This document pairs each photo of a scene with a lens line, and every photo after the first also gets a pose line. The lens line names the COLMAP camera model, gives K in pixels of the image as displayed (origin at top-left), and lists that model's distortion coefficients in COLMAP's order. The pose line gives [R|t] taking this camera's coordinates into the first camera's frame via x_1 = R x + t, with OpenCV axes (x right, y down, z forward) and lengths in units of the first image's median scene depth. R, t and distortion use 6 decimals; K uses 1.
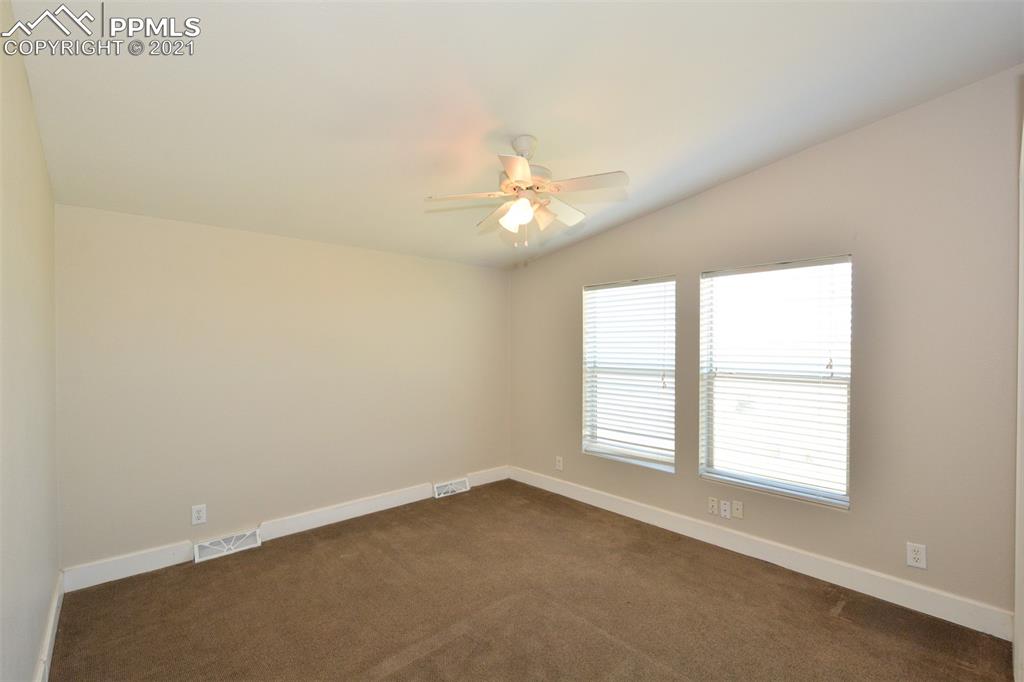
lens RADIAL K [[447.8, 0, 508.7], [0, 447.8, 352.8], [0, 0, 1]] dist [0.004031, -0.006393]
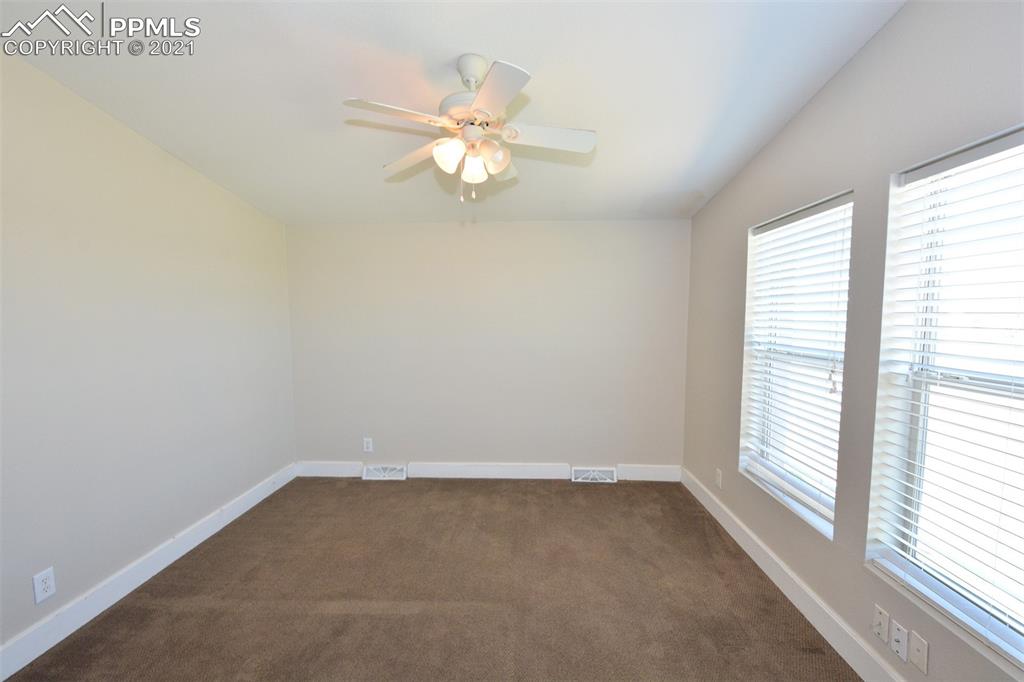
lens RADIAL K [[447.8, 0, 508.7], [0, 447.8, 352.8], [0, 0, 1]] dist [0.004031, -0.006393]
pose [[0.713971, 0.056056, -0.697928, 0.437212], [-0.005578, 0.997214, 0.074388, -0.013014], [0.700153, -0.049218, 0.712294, 0.294334]]
